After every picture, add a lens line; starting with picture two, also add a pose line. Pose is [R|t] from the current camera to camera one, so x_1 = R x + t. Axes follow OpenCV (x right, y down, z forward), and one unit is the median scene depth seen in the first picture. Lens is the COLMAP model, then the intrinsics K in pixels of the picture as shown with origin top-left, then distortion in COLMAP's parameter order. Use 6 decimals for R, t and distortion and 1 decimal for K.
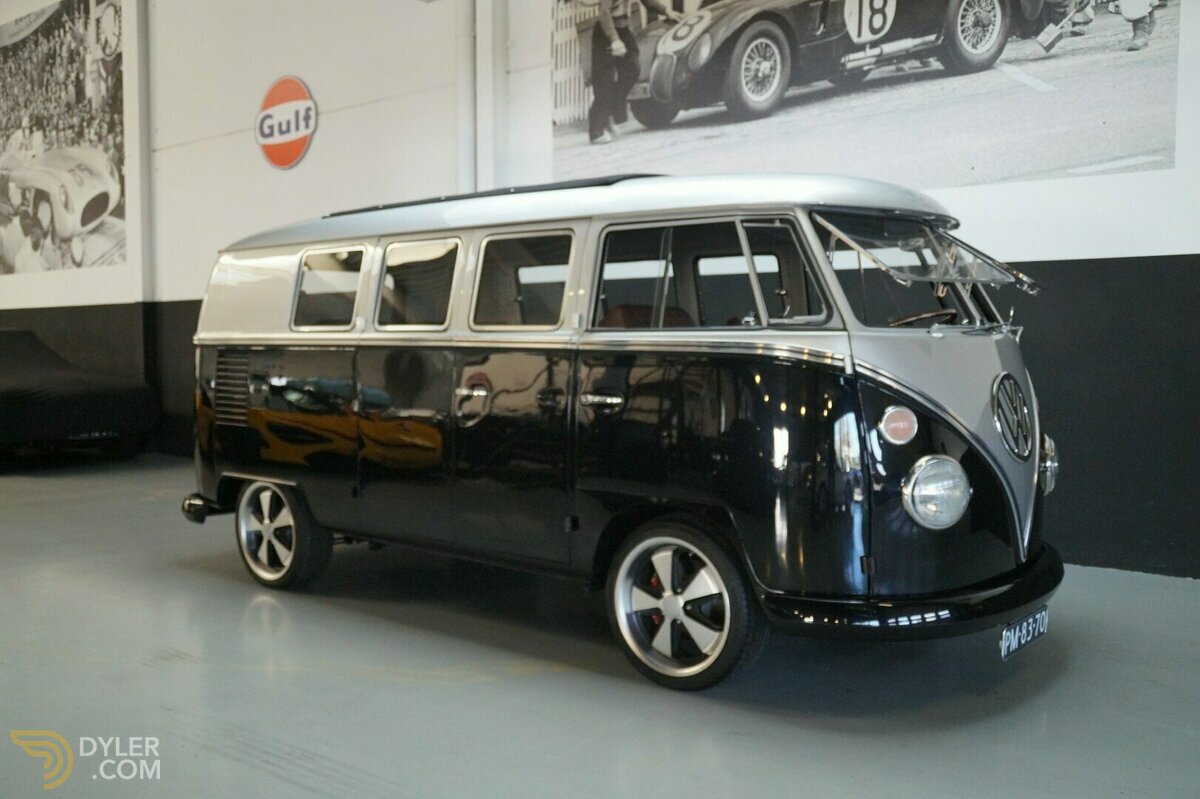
lens RADIAL K [[1155.0, 0, 600.0], [0, 1155.0, 399.5], [0, 0, 1]] dist [-0.064717, 0.180719]
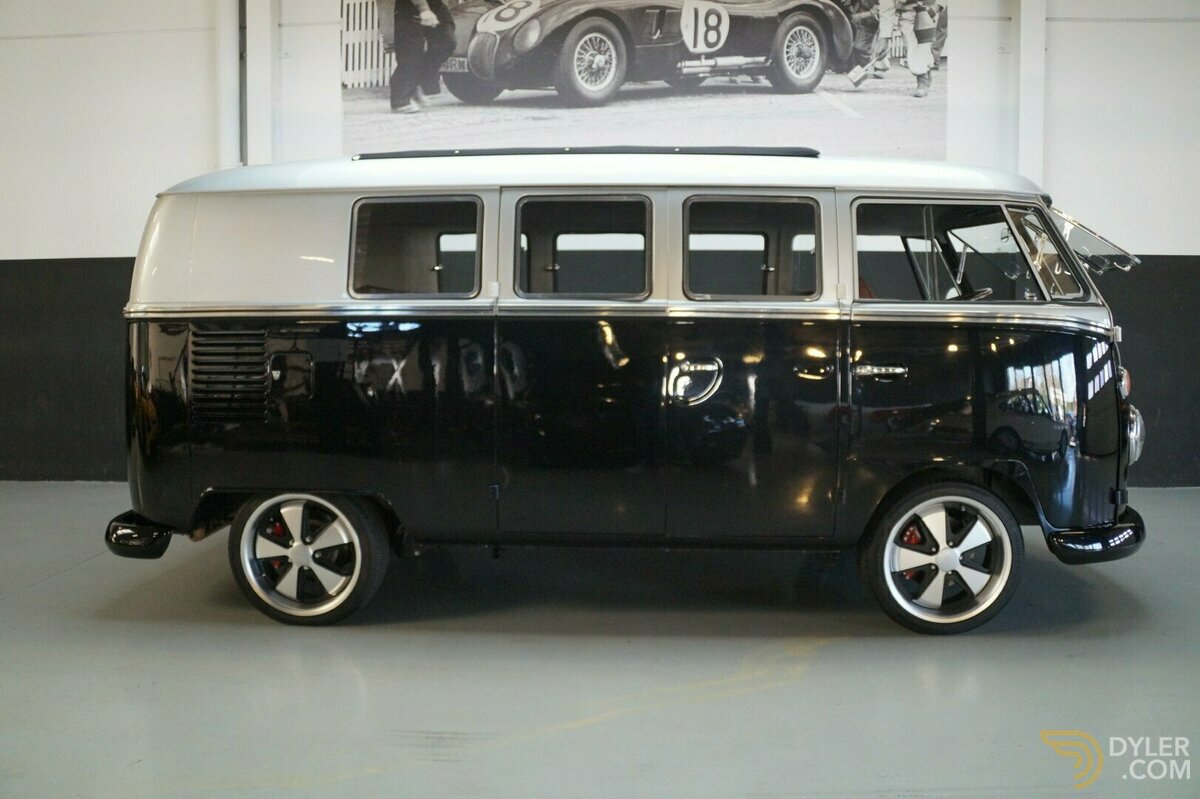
lens RADIAL K [[894.5, 0, 599.9], [0, 894.5, 431.2], [0, 0, 1]] dist [-0.089705, -0.000559]
pose [[0.787521, -0.087296, 0.610074, -0.394208], [0.034876, 0.994643, 0.097305, -0.019129], [-0.615300, -0.055353, 0.786347, 0.318524]]
